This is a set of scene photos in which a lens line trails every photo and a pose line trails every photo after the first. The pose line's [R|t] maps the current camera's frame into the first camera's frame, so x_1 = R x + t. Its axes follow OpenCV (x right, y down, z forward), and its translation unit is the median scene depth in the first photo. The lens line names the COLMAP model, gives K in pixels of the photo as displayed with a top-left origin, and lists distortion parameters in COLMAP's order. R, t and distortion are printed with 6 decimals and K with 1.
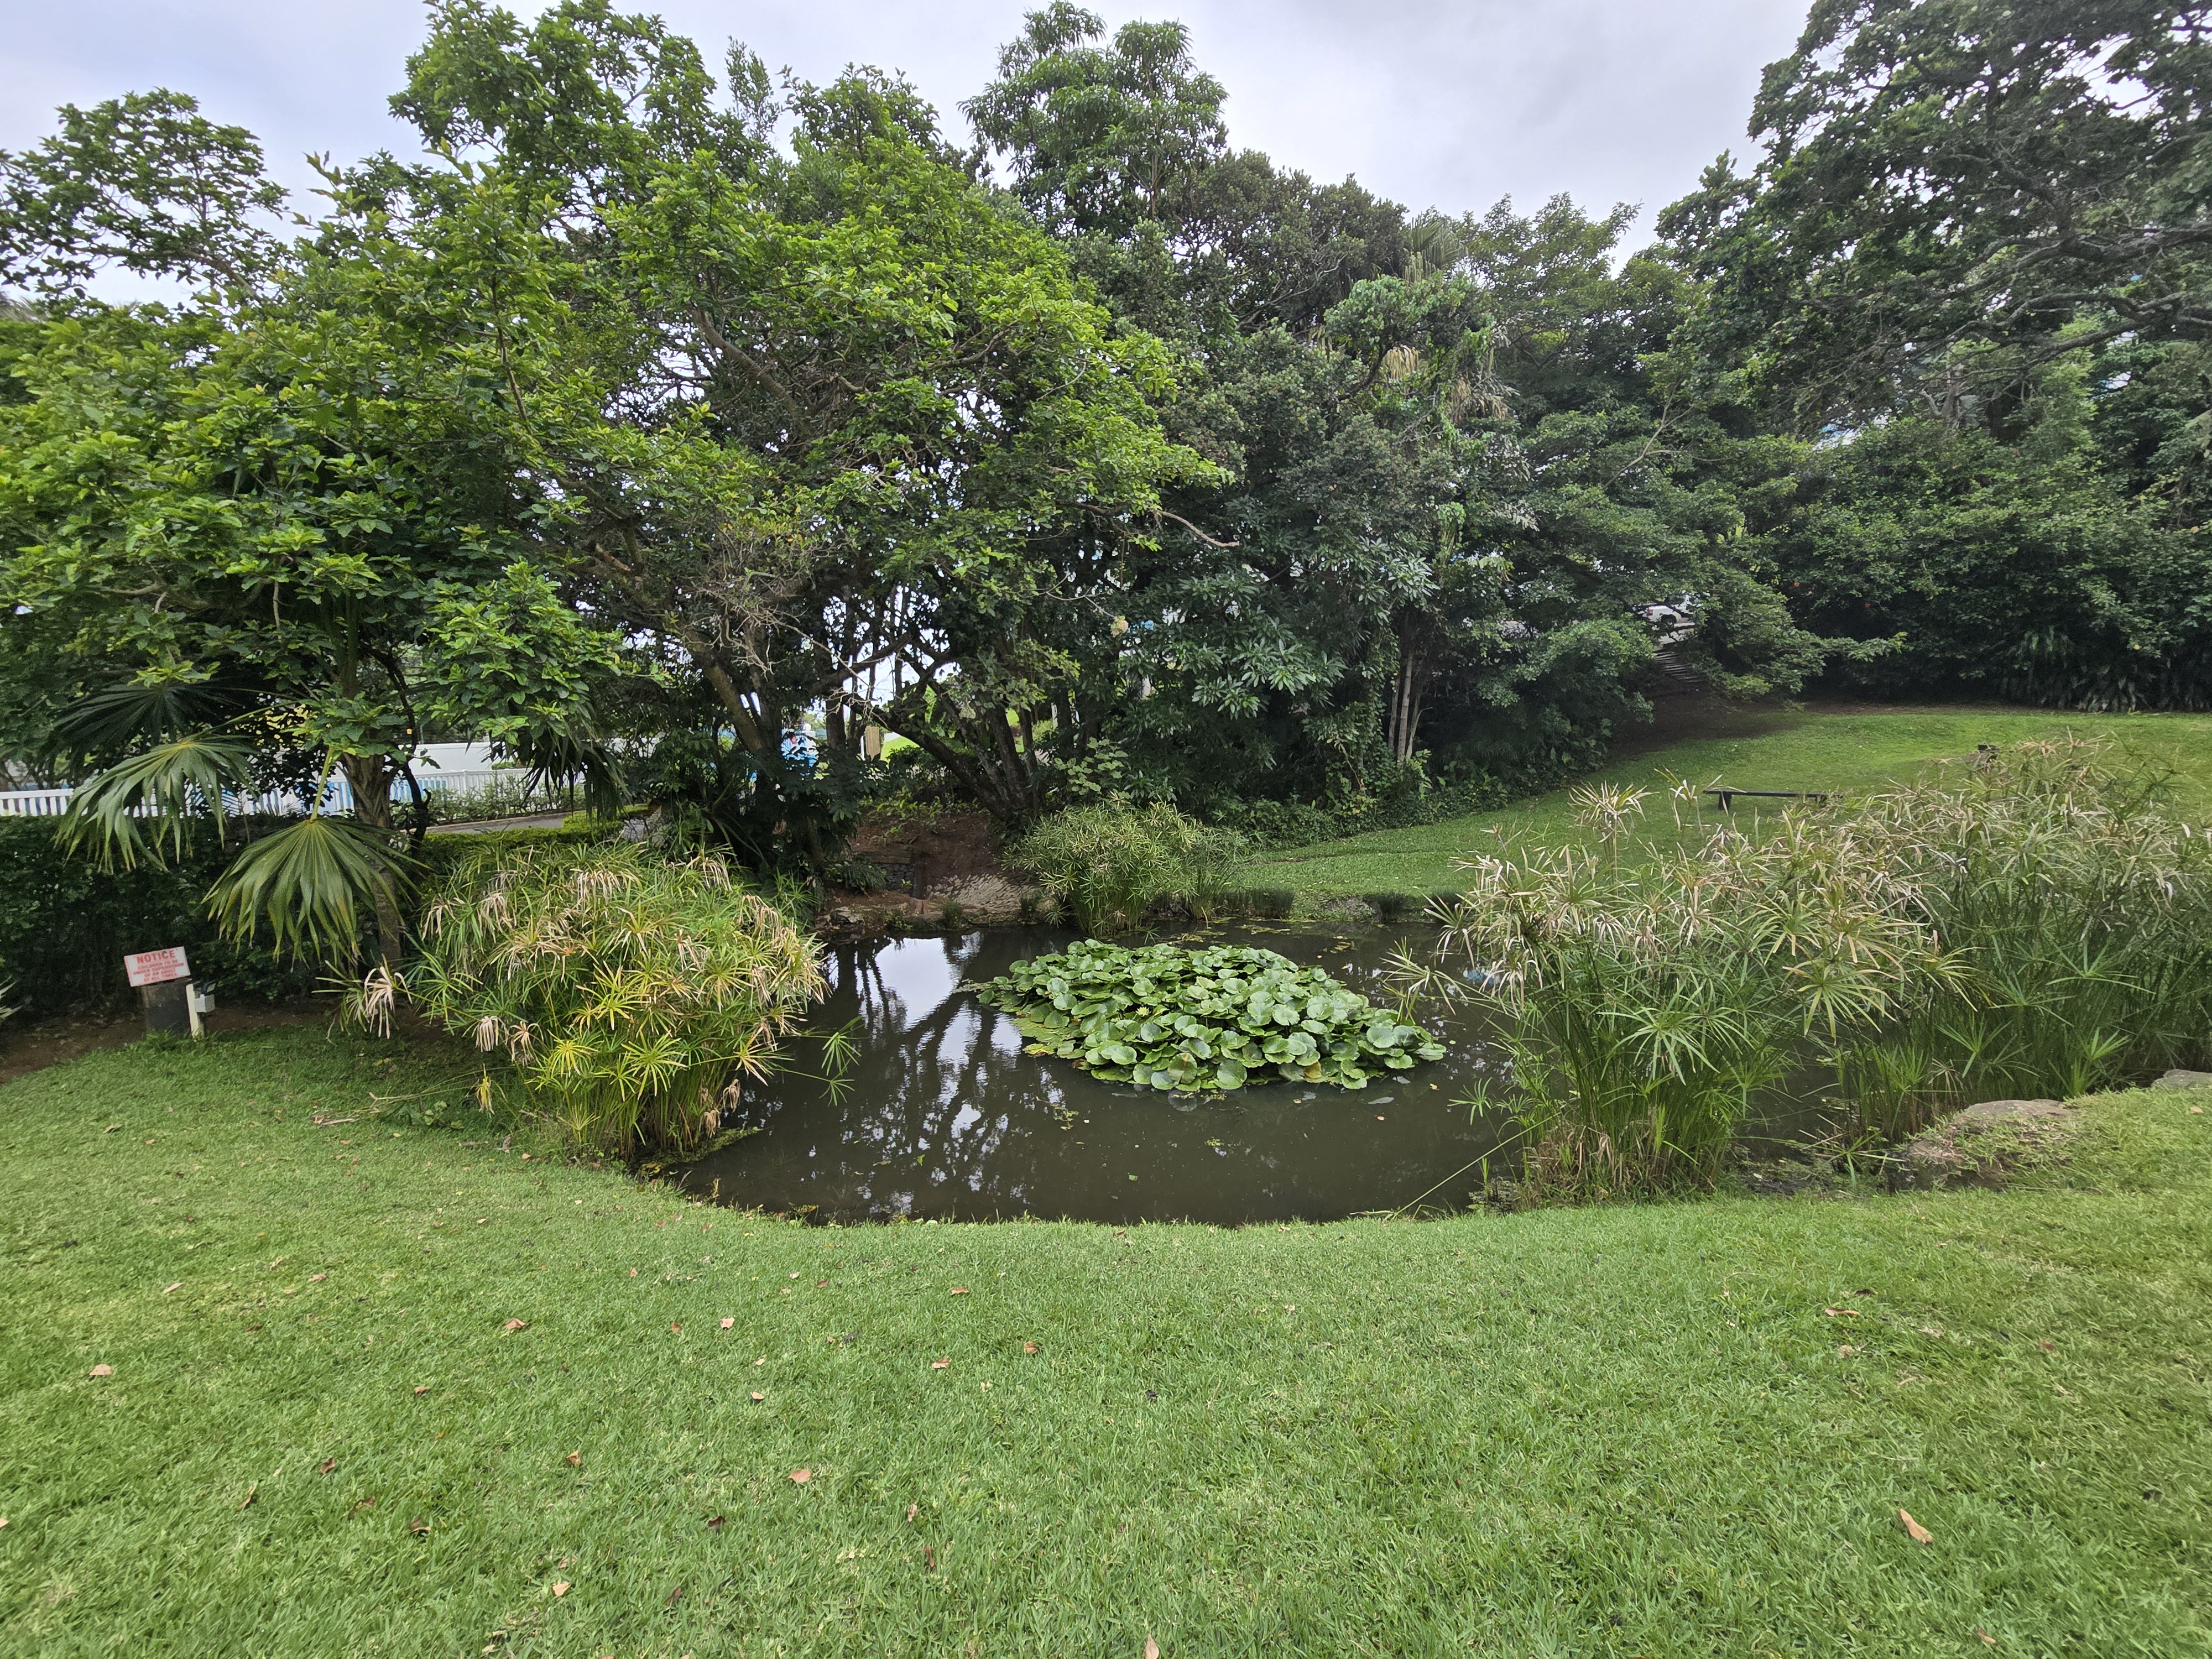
lens RADIAL K [[902.6, 0, 1115.4], [0, 902.6, 831.1], [0, 0, 1]] dist [-0.003860, -0.000021]
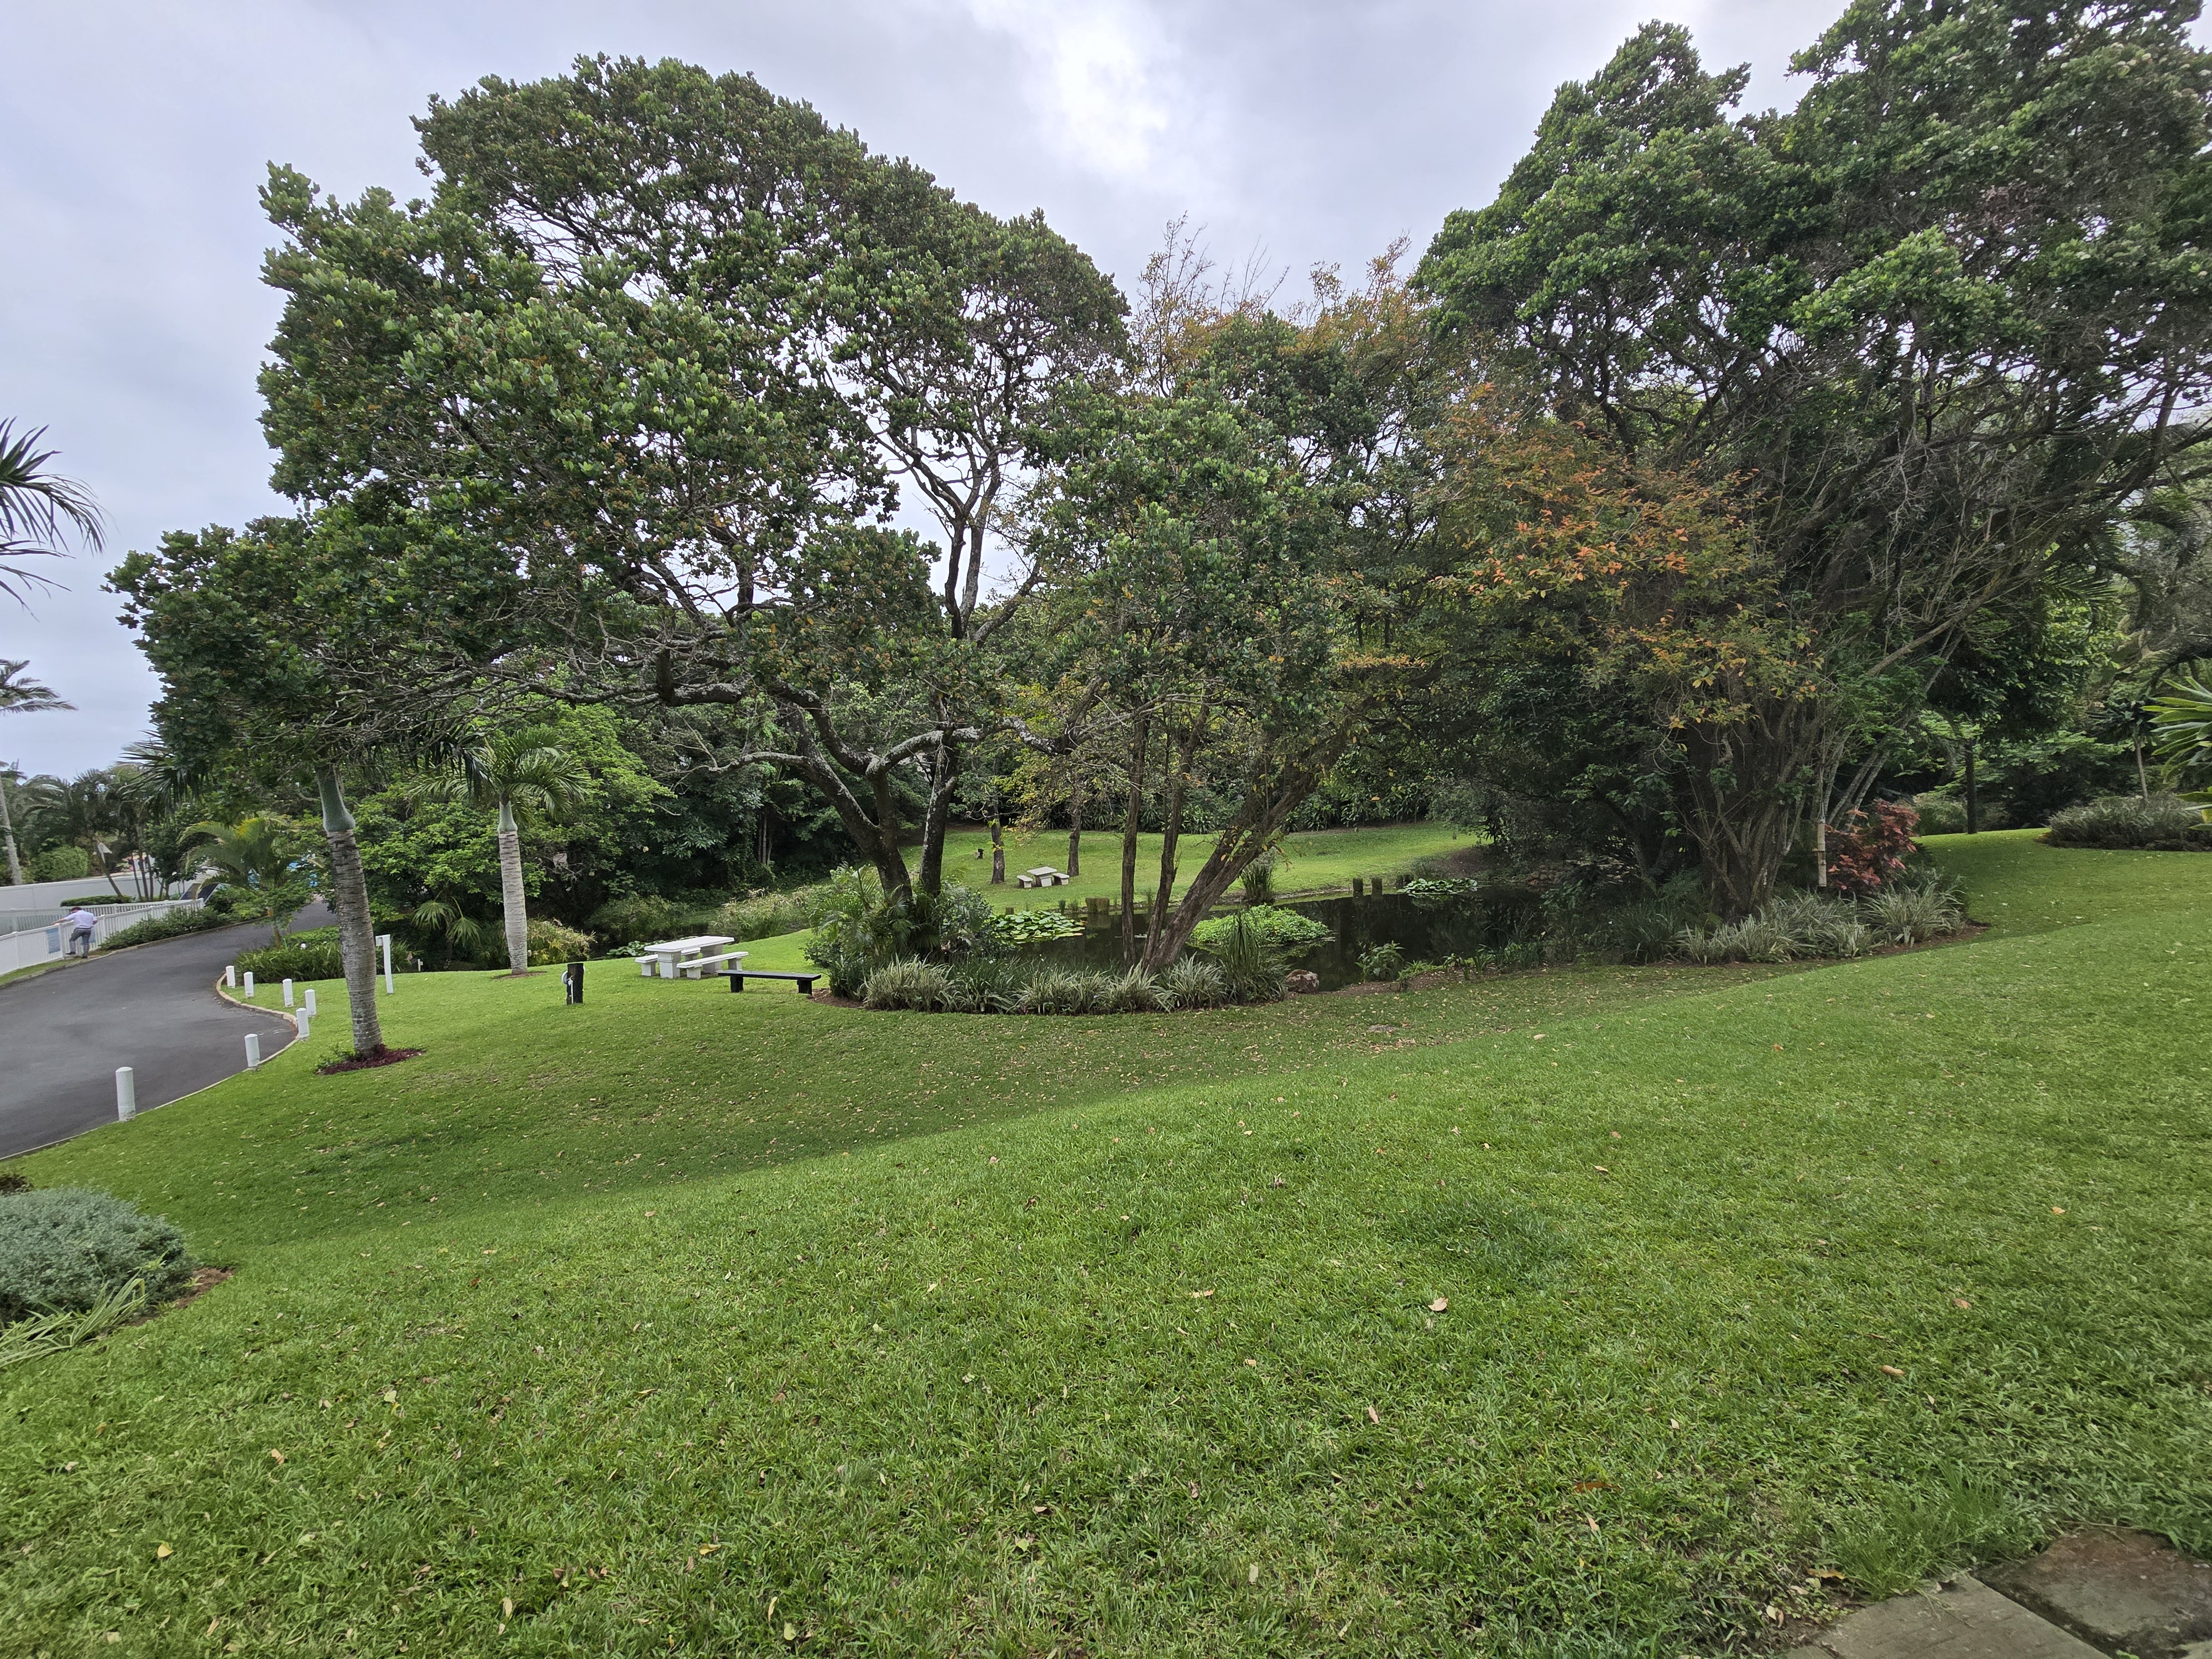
lens RADIAL K [[902.6, 0, 1115.4], [0, 902.6, 831.1], [0, 0, 1]] dist [-0.003860, -0.000021]
pose [[0.834962, -0.042694, 0.548648, -0.201678], [0.077571, 0.996163, -0.040533, -0.005504], [-0.544812, 0.076403, 0.835070, -1.523571]]
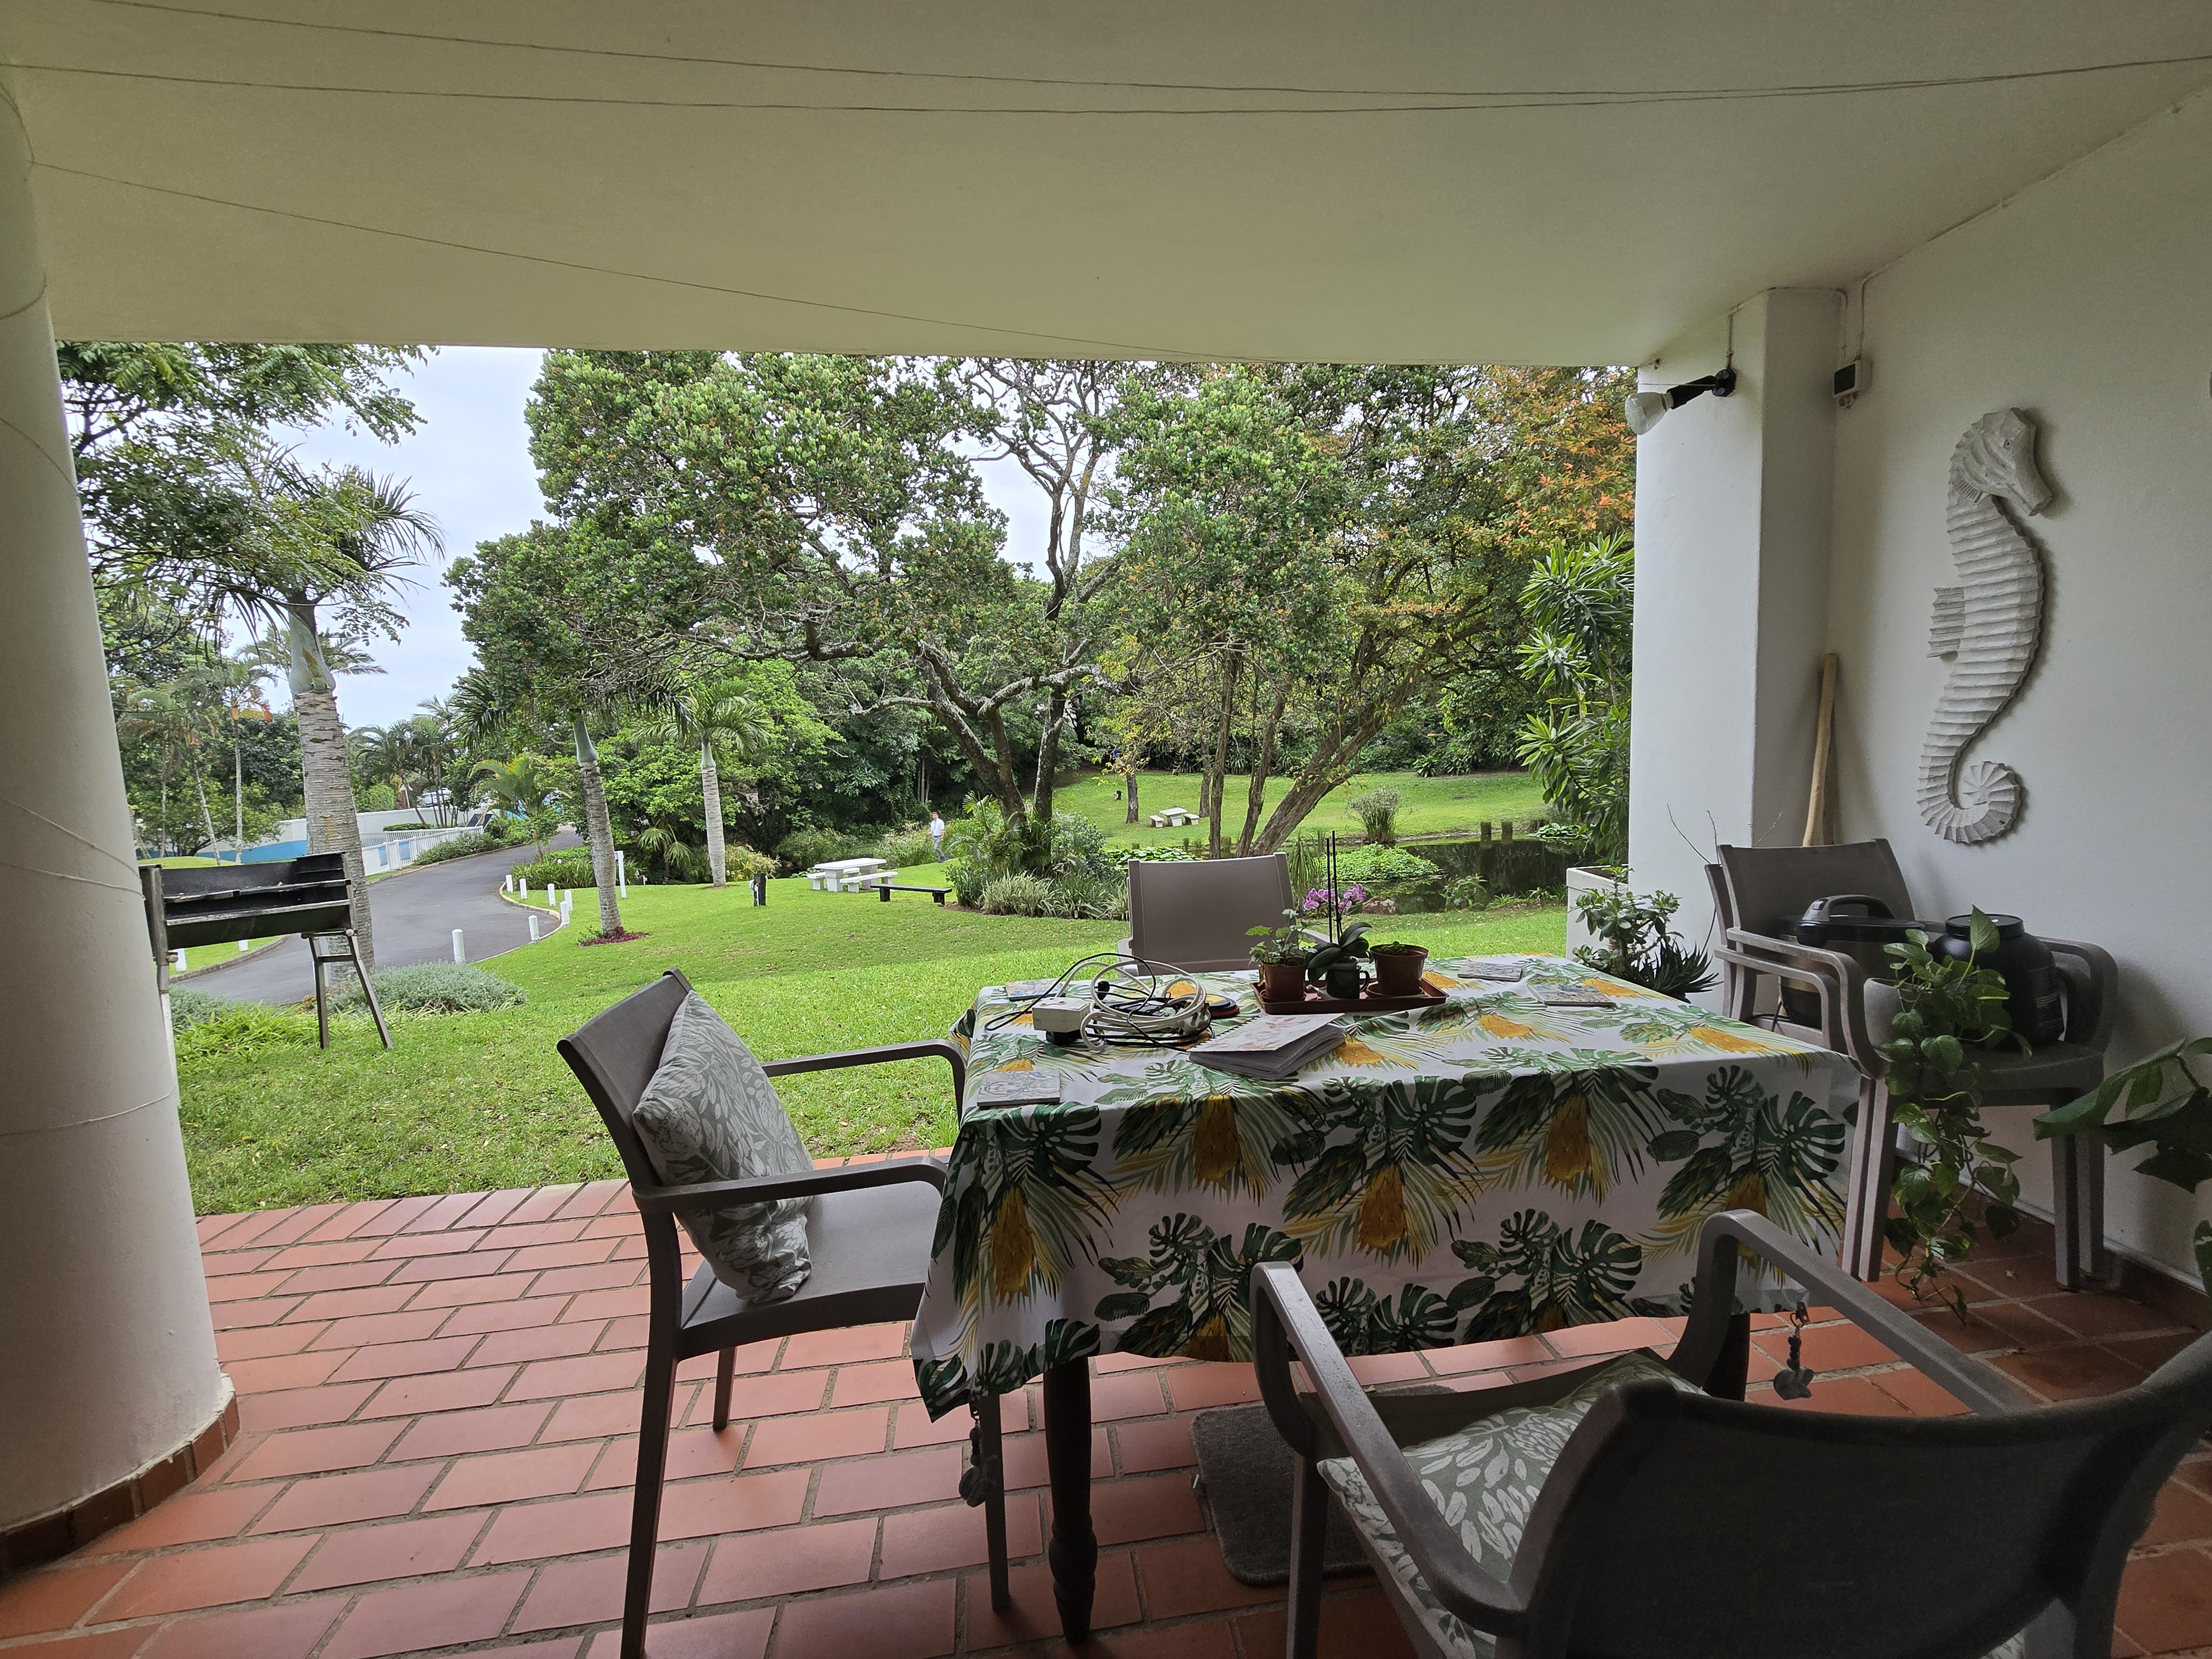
lens RADIAL K [[912.6, 0, 1117.1], [0, 912.6, 828.9], [0, 0, 1]] dist [-0.002182, 0.000933]
pose [[0.918724, -0.059154, 0.390446, -0.193153], [0.064141, 0.997941, 0.000266, 0.025868], [-0.389657, 0.024799, 0.920626, -1.690887]]
